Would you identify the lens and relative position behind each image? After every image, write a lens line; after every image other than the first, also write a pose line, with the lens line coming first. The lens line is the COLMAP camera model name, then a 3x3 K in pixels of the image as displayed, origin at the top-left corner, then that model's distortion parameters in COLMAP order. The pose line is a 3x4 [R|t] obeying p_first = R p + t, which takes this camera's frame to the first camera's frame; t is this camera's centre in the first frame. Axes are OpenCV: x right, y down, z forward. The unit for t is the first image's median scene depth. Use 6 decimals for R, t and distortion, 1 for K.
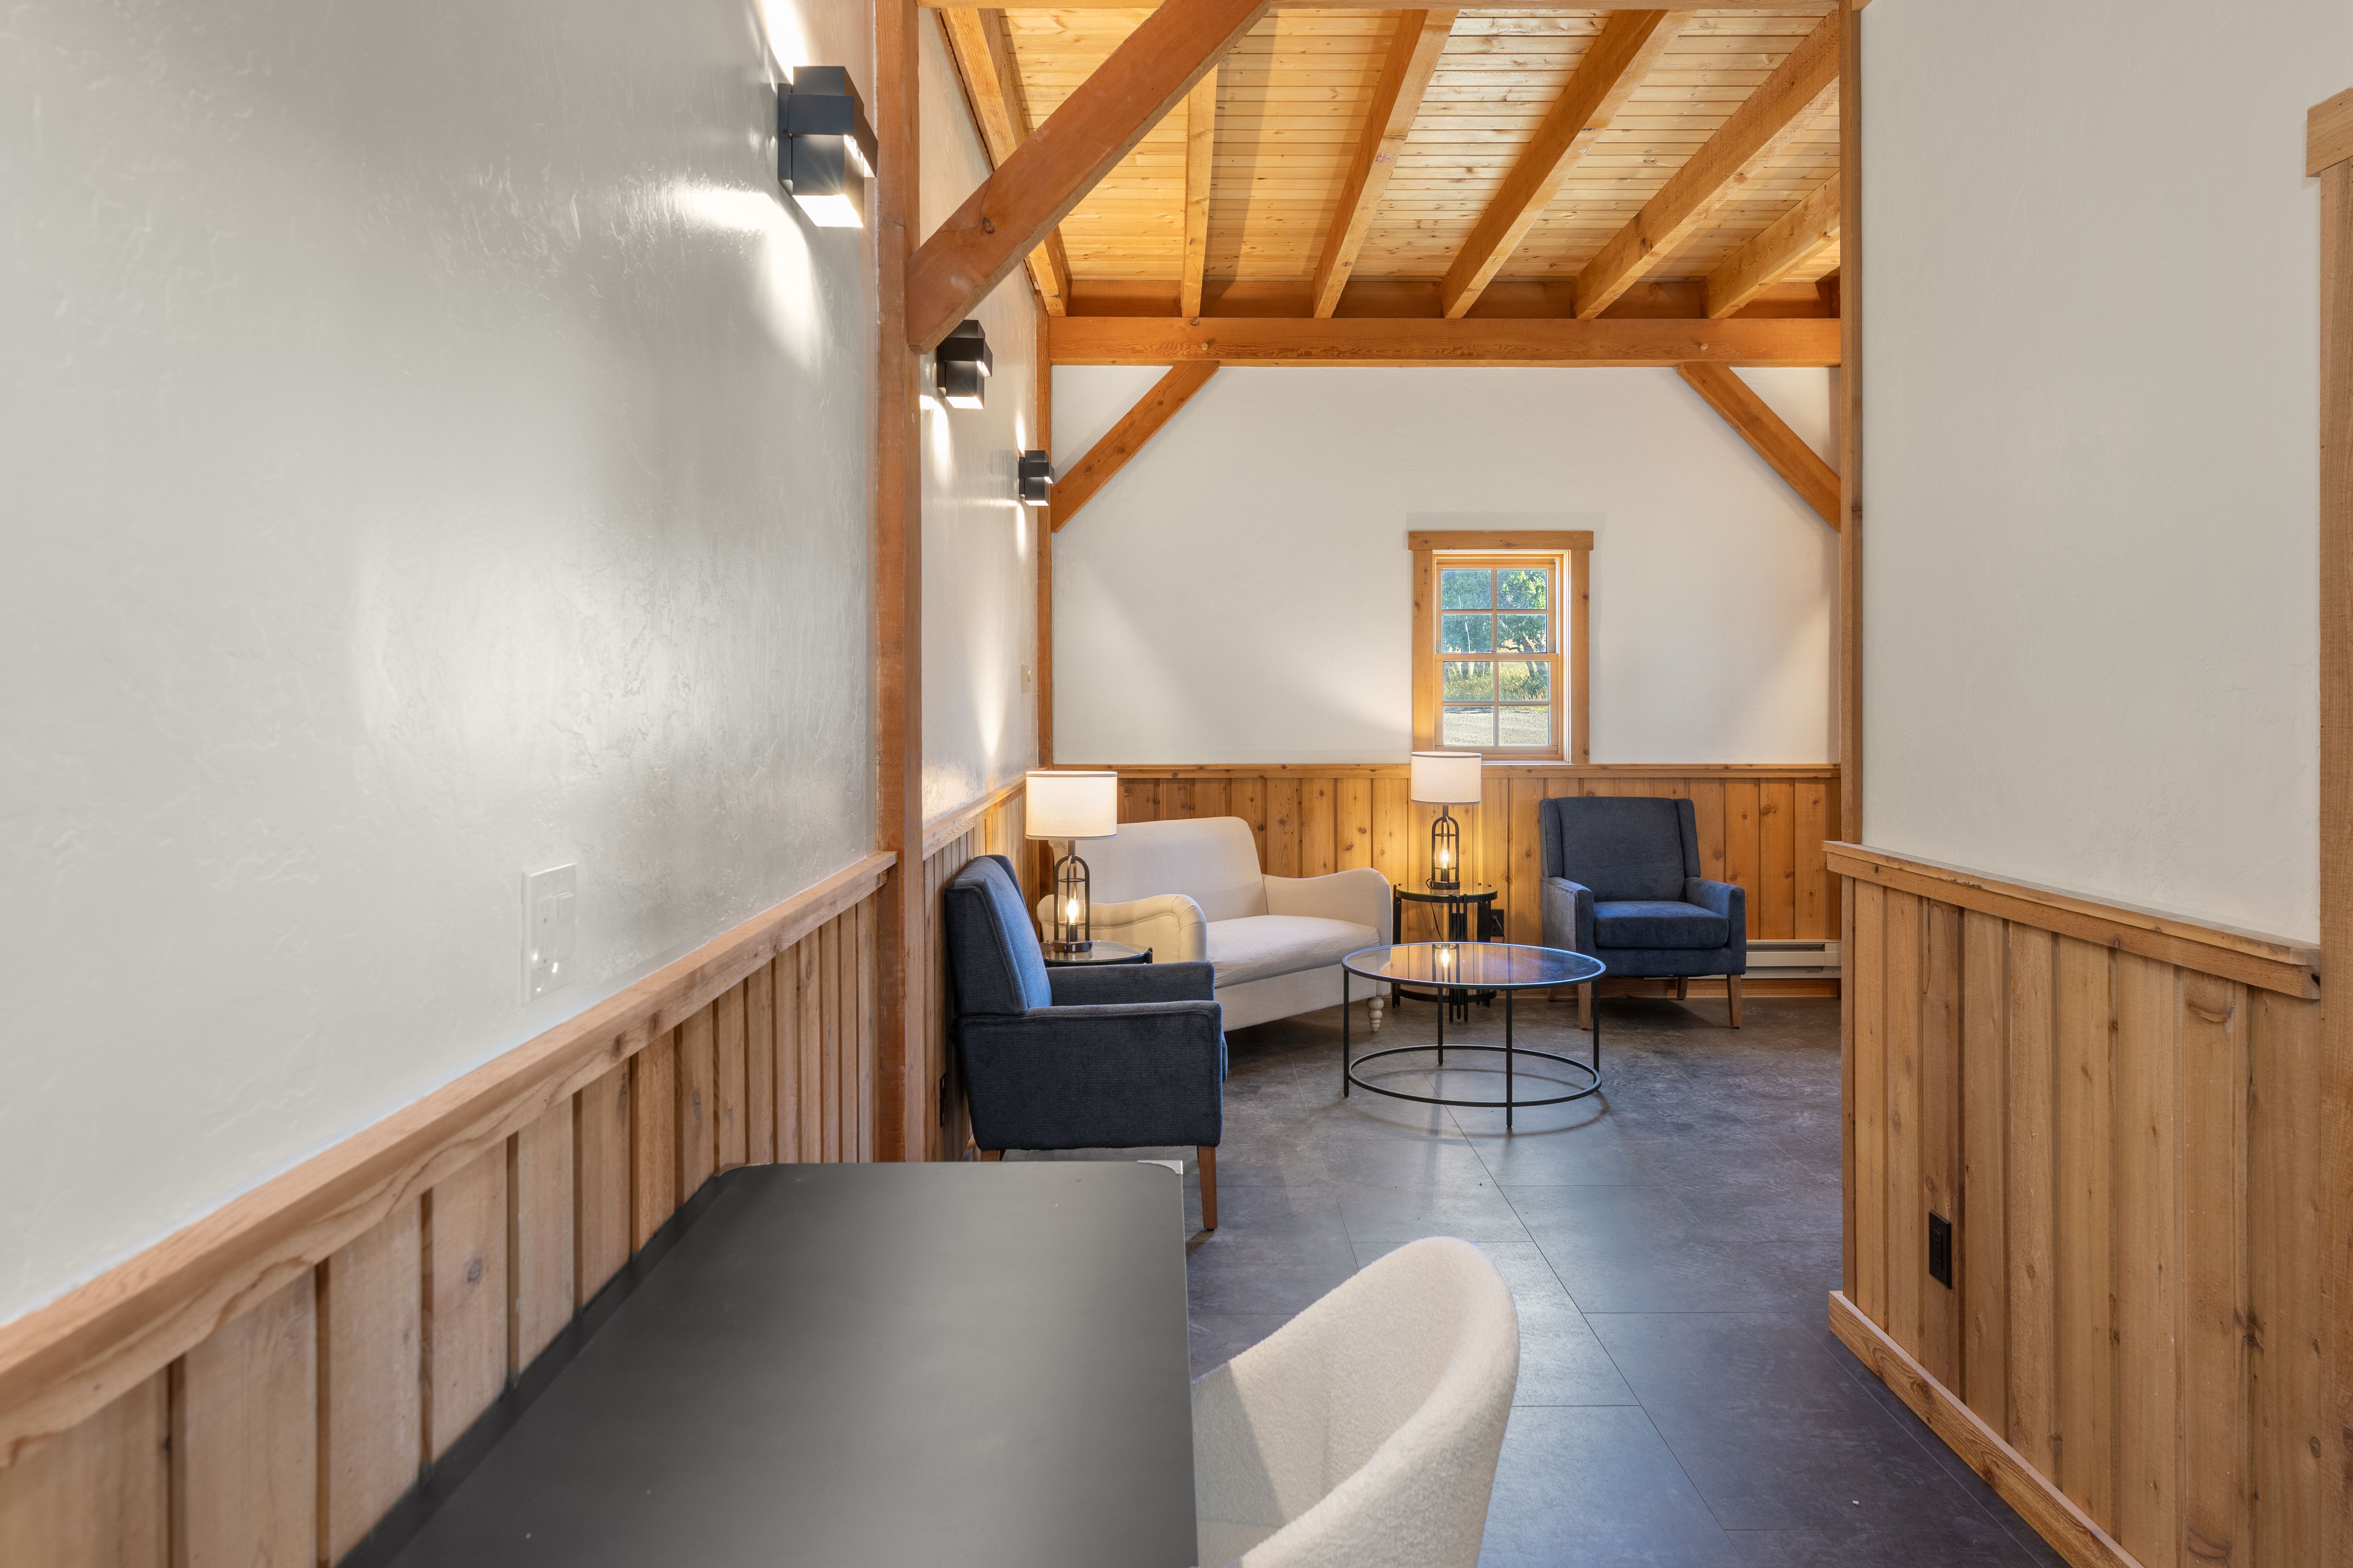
lens RADIAL K [[1639.4, 0, 1178.7], [0, 1639.4, 767.9], [0, 0, 1]] dist [-0.002300, -0.001566]
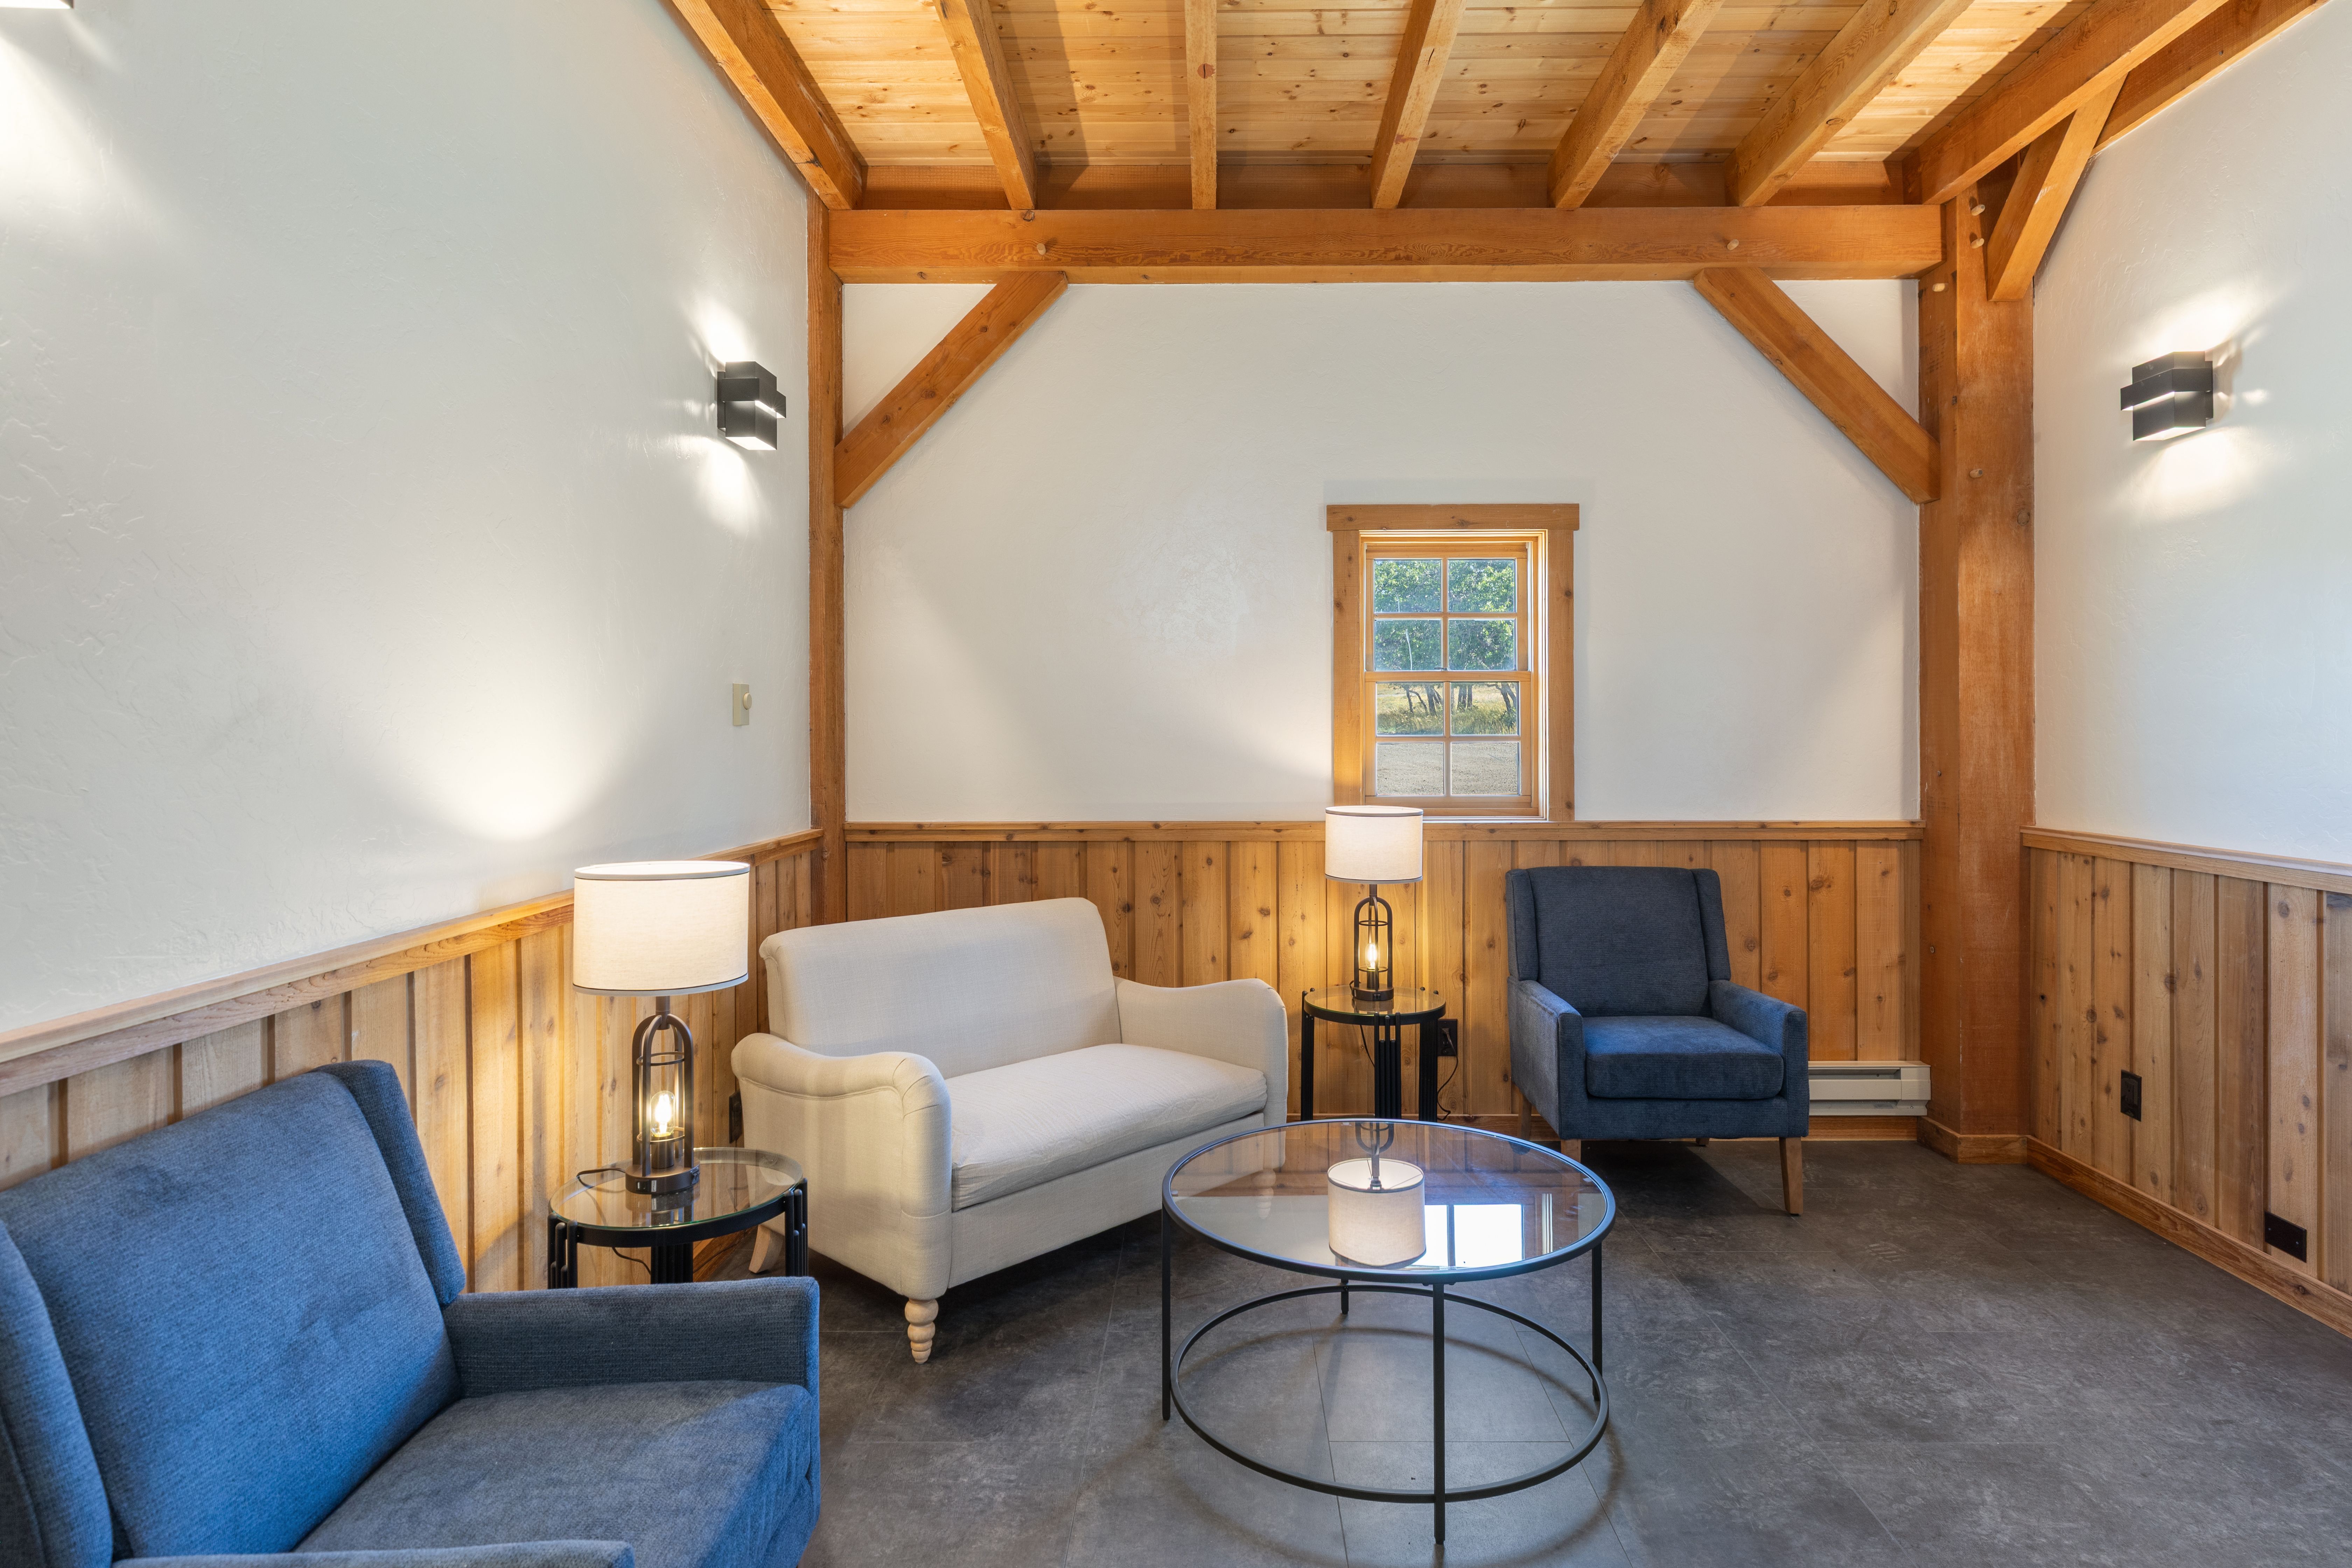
lens RADIAL K [[1429.6, 0, 1173.4], [0, 1429.6, 785.3], [0, 0, 1]] dist [-0.004856, -0.000237]
pose [[0.999827, -0.001498, -0.018566, 0.084519], [0.001421, 0.999990, -0.004178, -0.016274], [0.018573, 0.004151, 0.999819, 0.363648]]
